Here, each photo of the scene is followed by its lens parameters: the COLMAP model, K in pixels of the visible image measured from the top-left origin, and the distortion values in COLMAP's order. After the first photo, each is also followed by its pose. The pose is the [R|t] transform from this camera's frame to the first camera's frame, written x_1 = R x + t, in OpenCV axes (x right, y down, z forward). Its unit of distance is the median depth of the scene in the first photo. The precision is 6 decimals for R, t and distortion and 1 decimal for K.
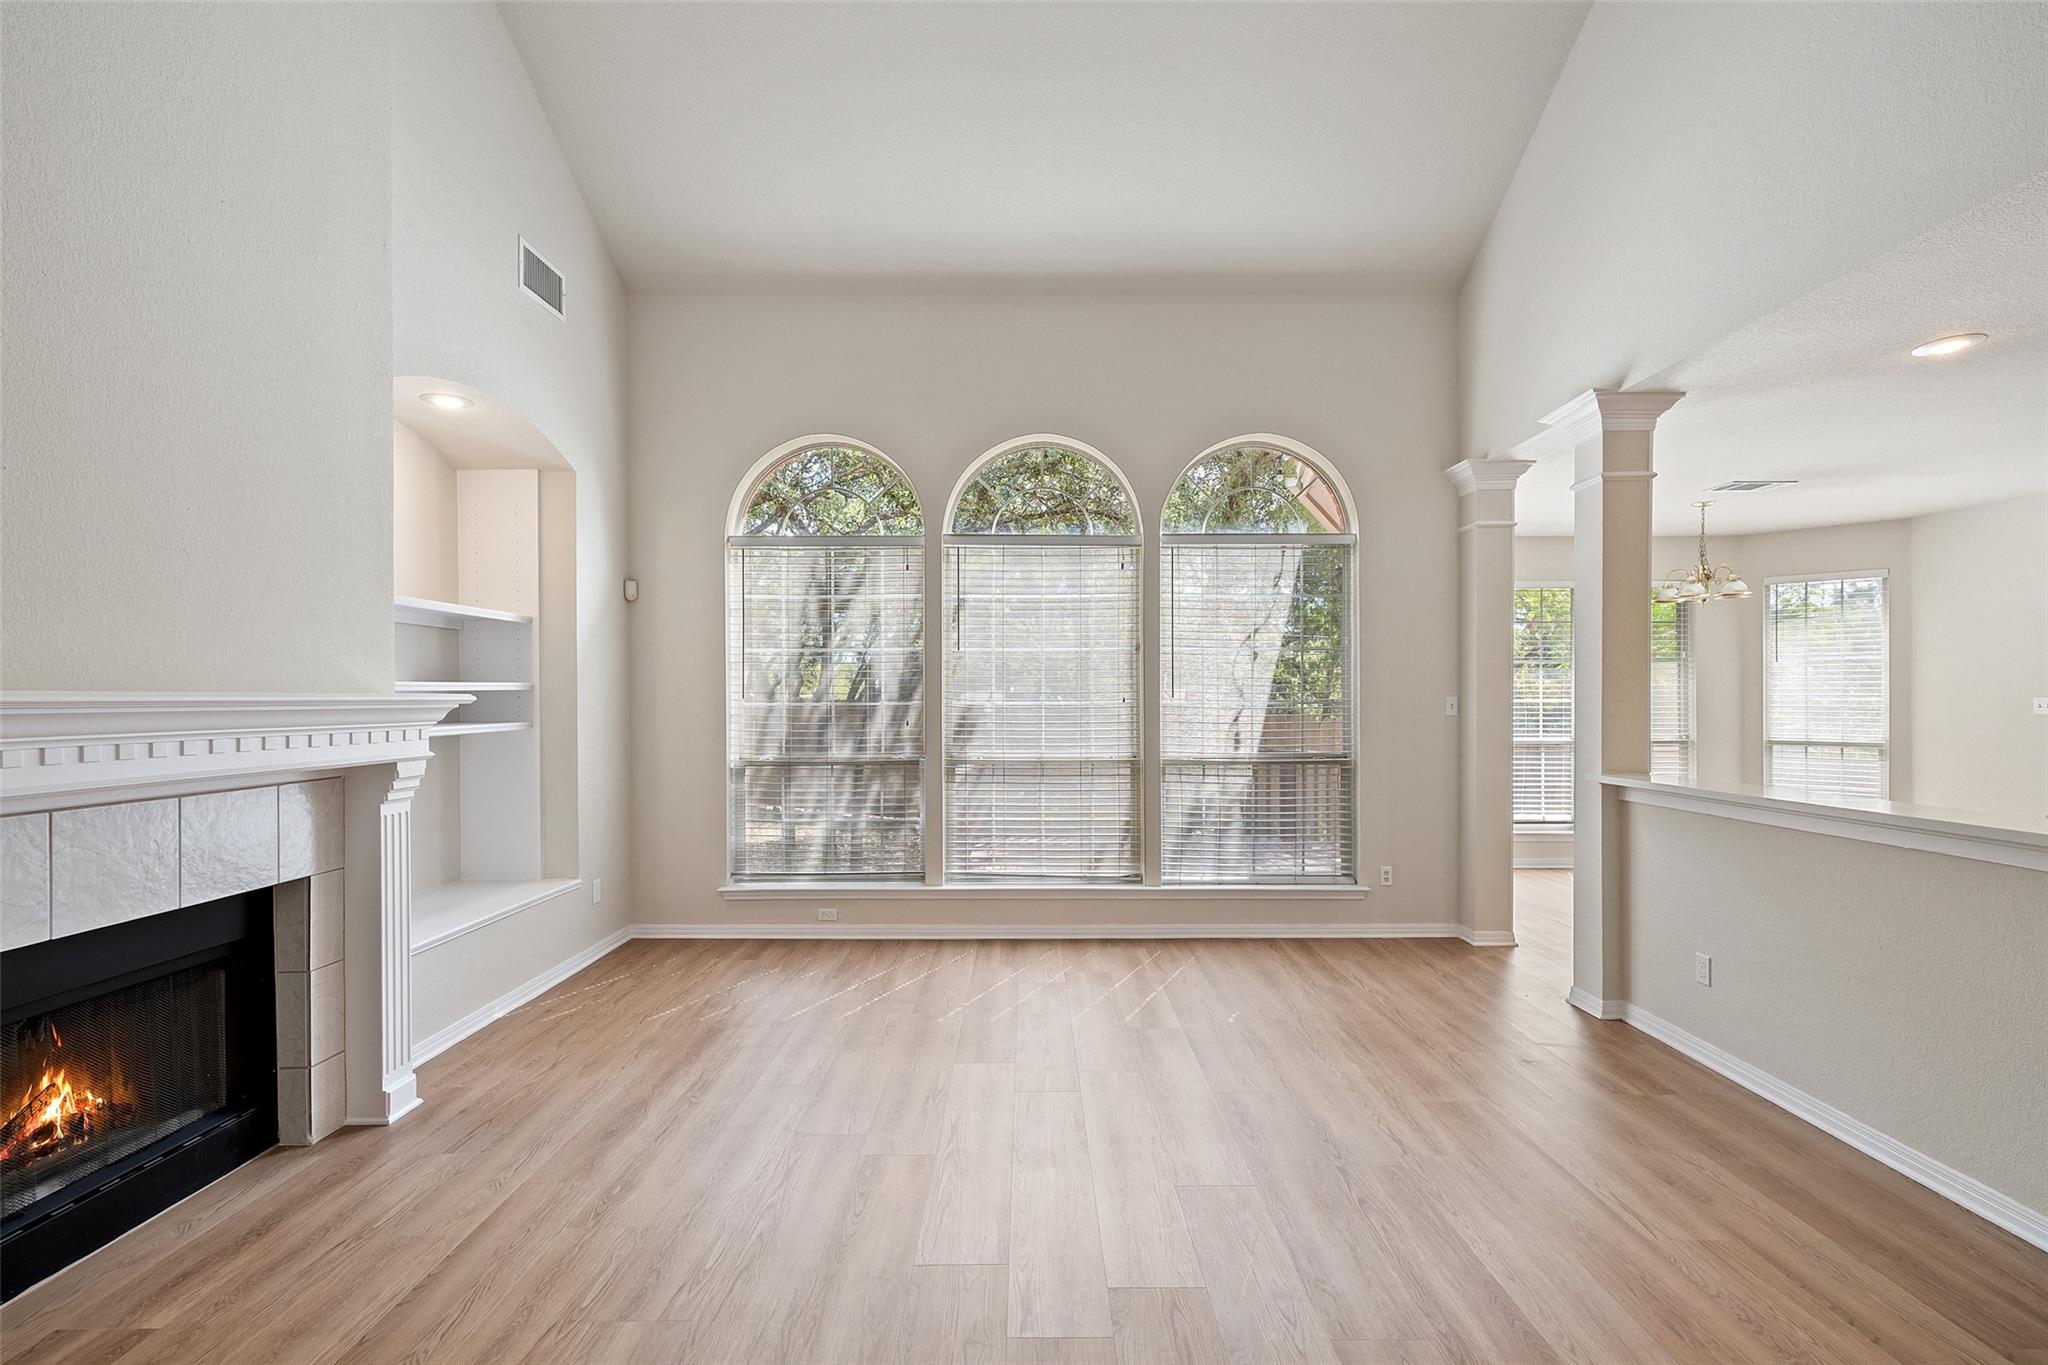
lens RADIAL K [[864.7, 0, 1032.4], [0, 864.7, 699.9], [0, 0, 1]] dist [-0.001302, -0.000643]
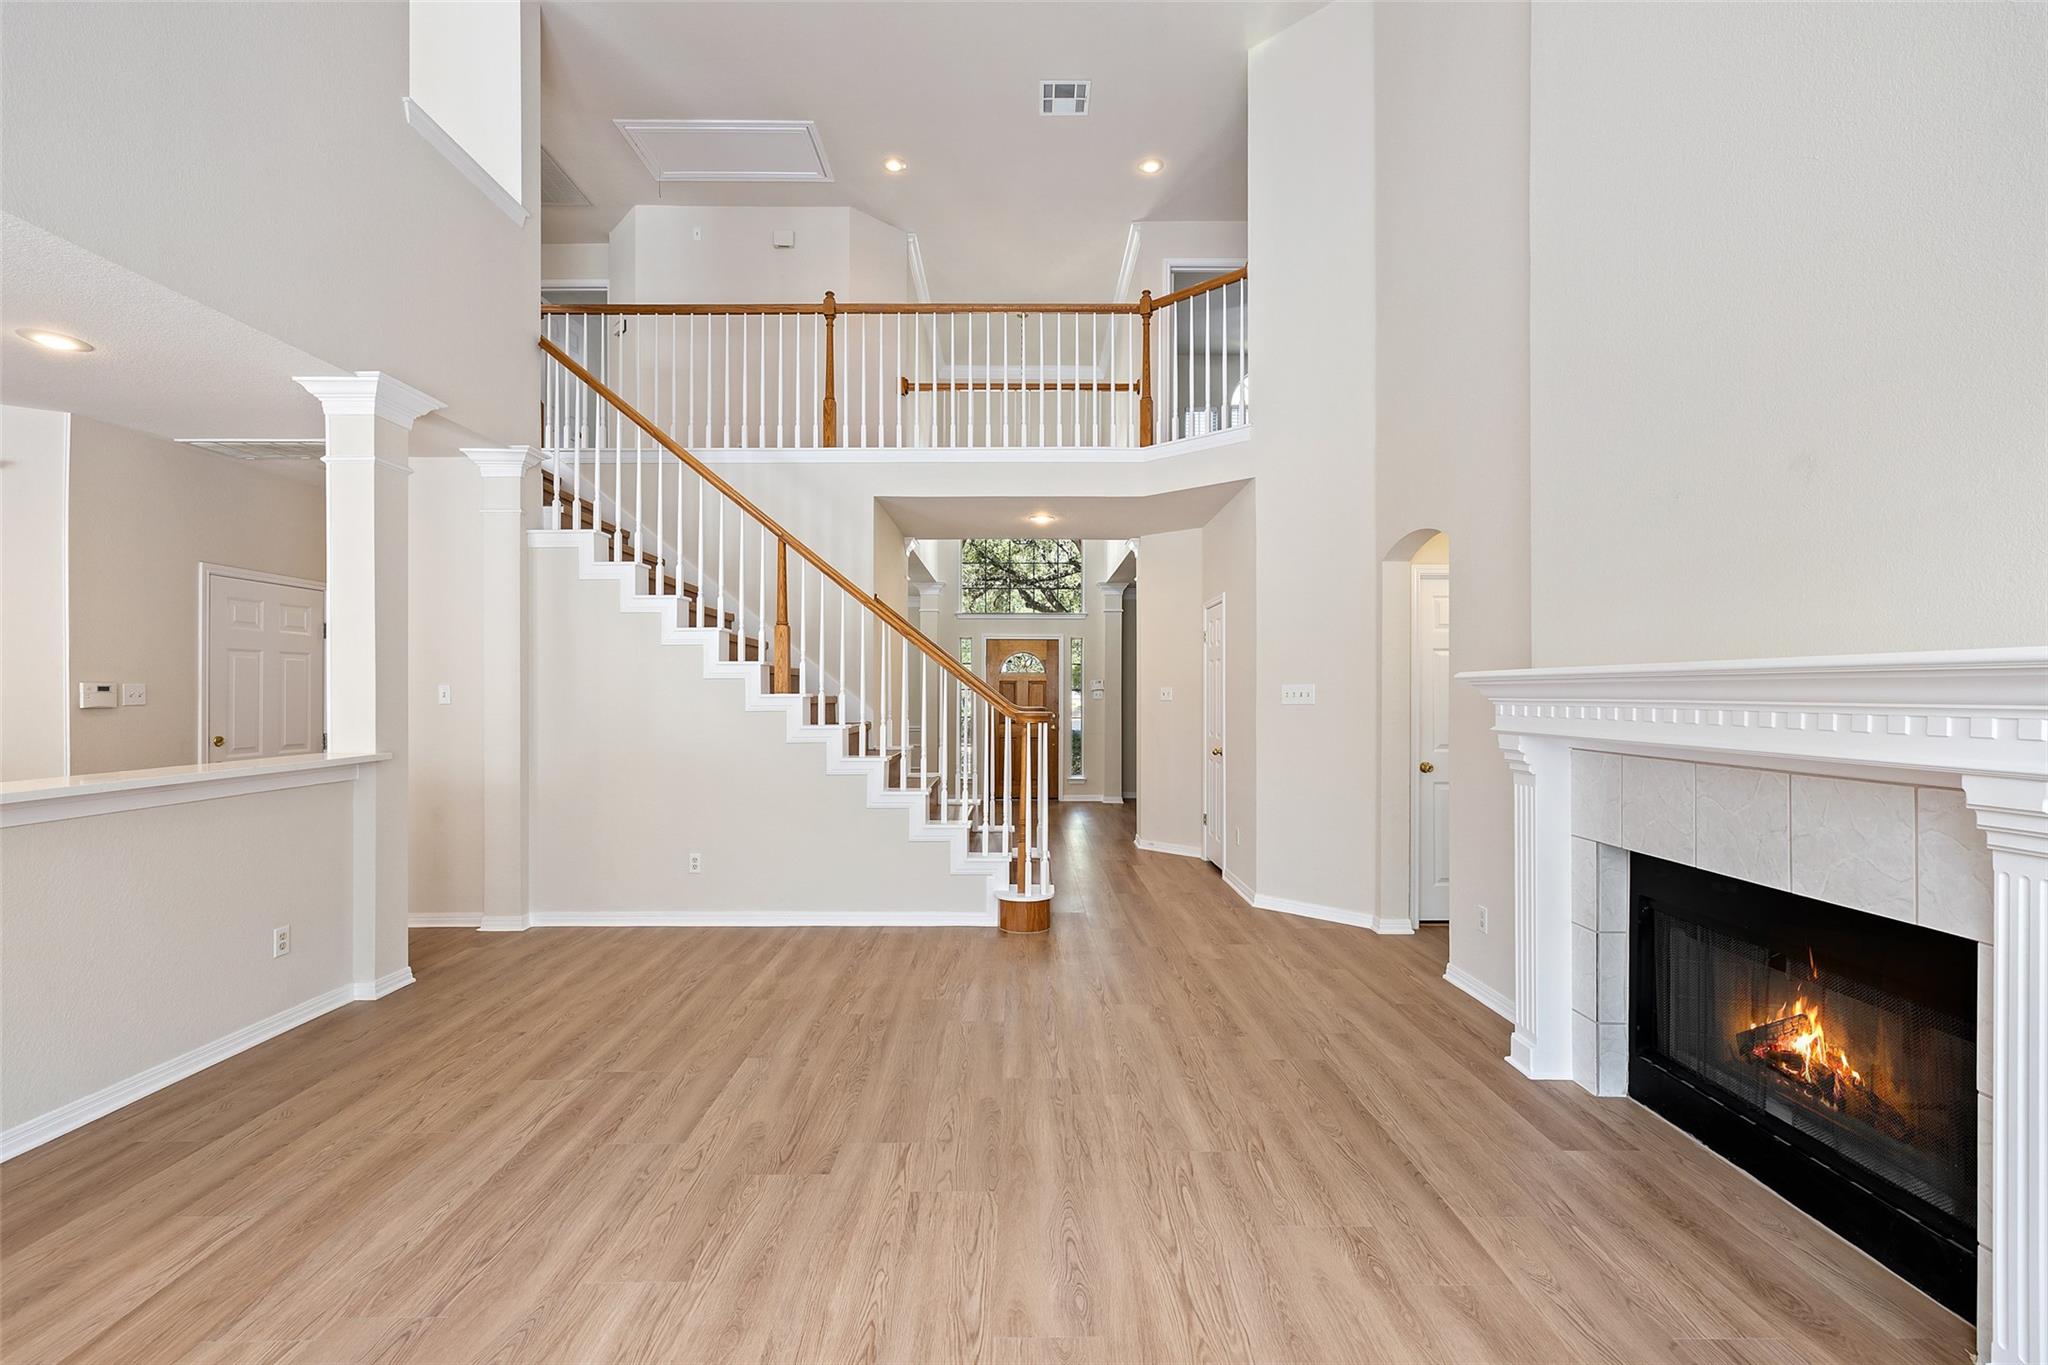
lens RADIAL K [[864.7, 0, 1032.4], [0, 864.7, 699.9], [0, 0, 1]] dist [-0.001302, -0.000643]
pose [[-0.999889, 0.002252, -0.014699, -0.075275], [0.002091, 0.999938, 0.010954, 0.009736], [0.014723, 0.010922, -0.999832, 0.943663]]
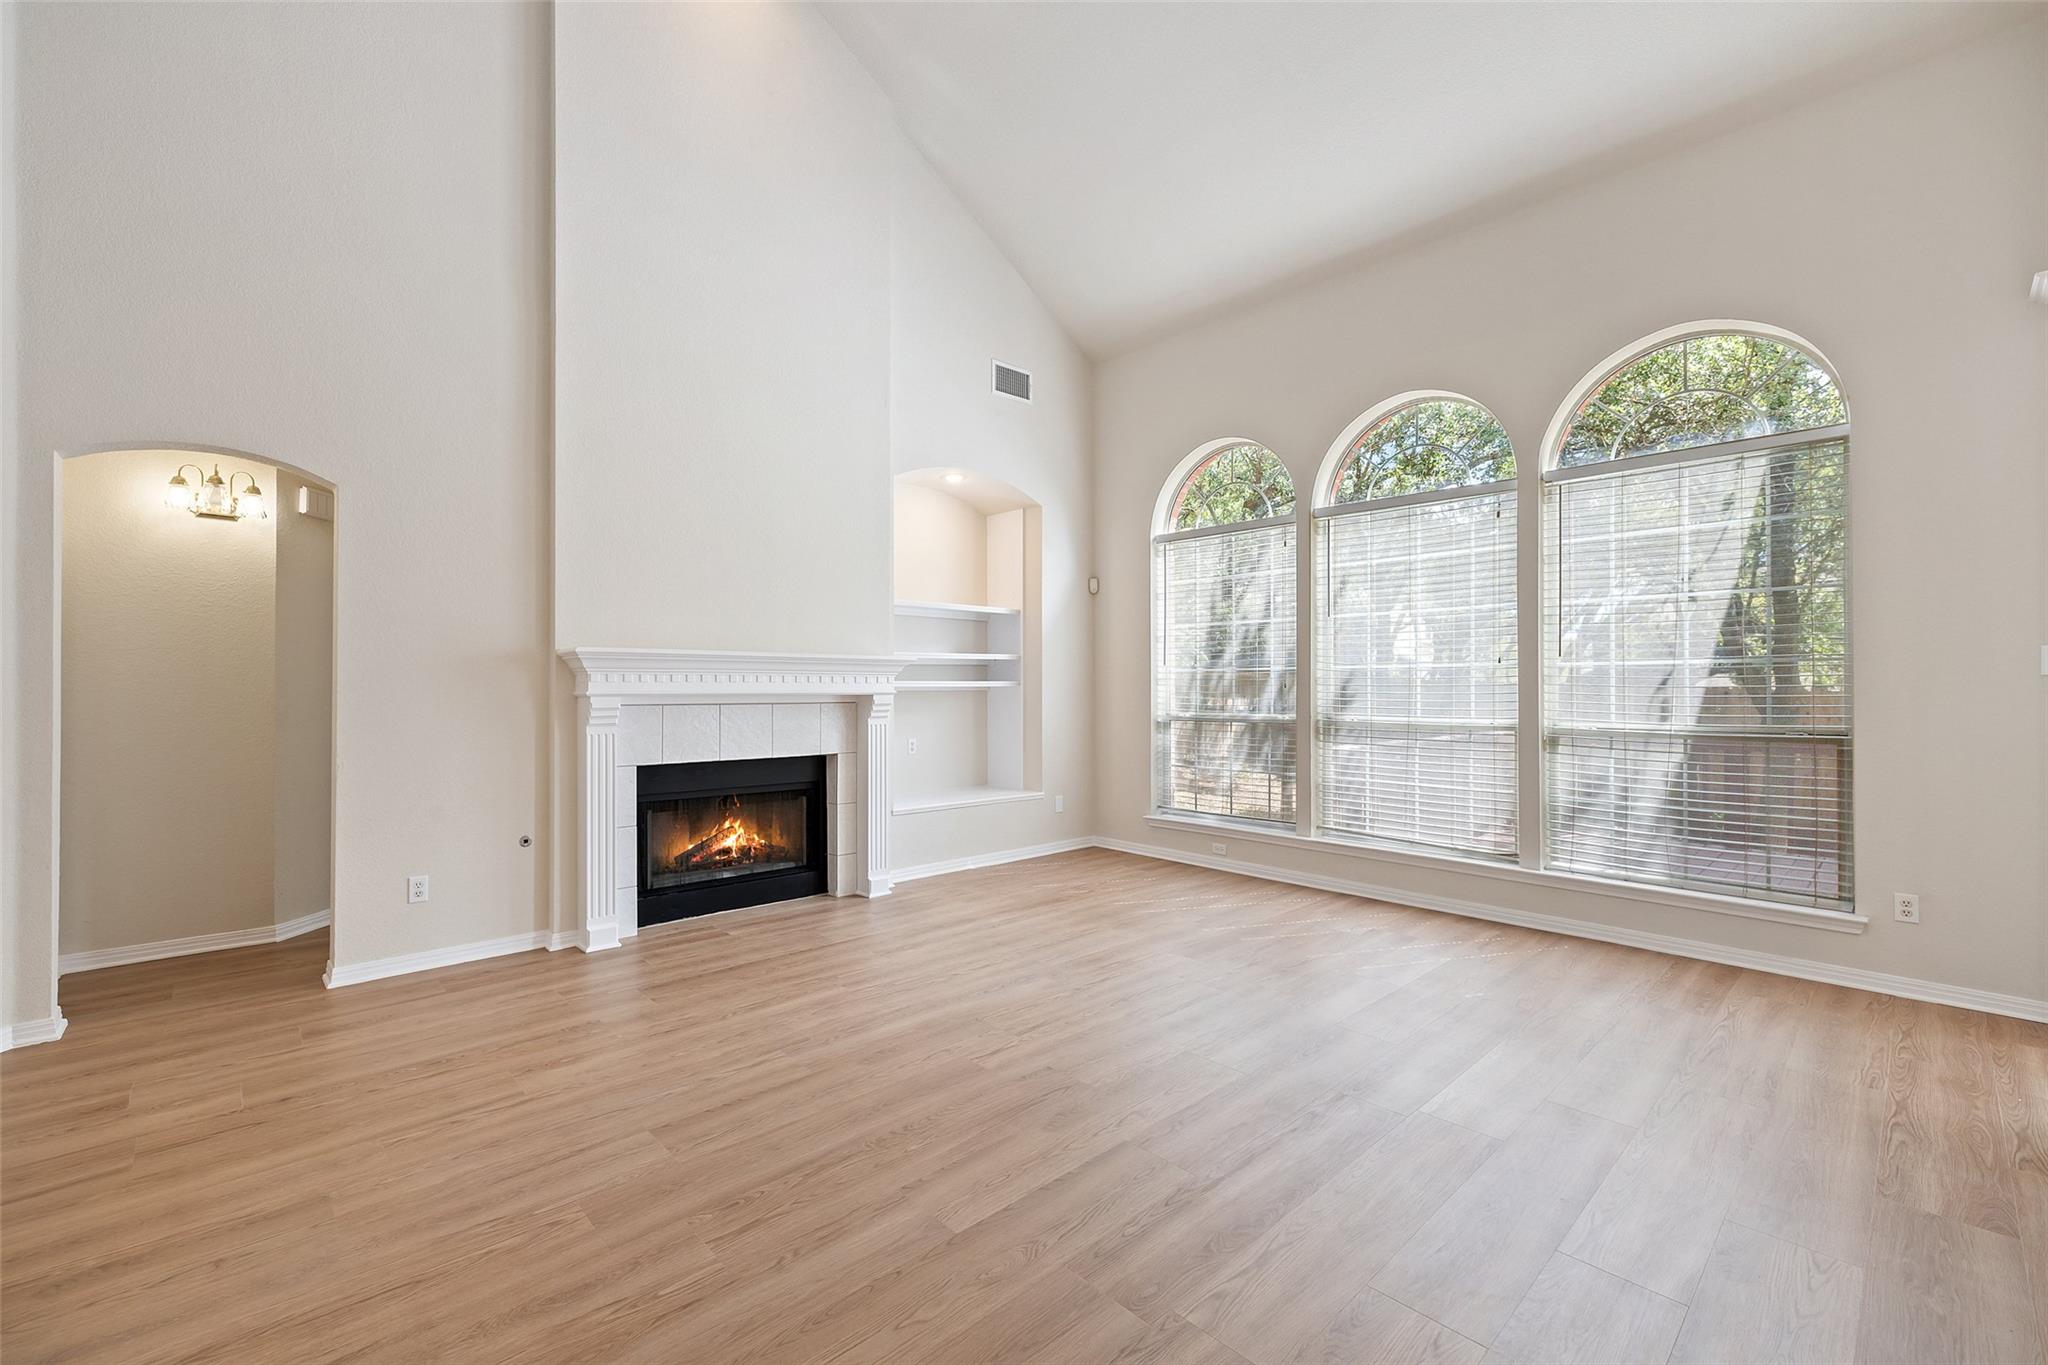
lens RADIAL K [[844.1, 0, 1016.7], [0, 844.1, 687.7], [0, 0, 1]] dist [0.003359, 0.000303]
pose [[0.679231, 0.004304, -0.733912, 0.450712], [-0.004898, 0.999987, 0.001332, 0.032635], [0.733908, 0.002690, 0.679244, 0.021343]]
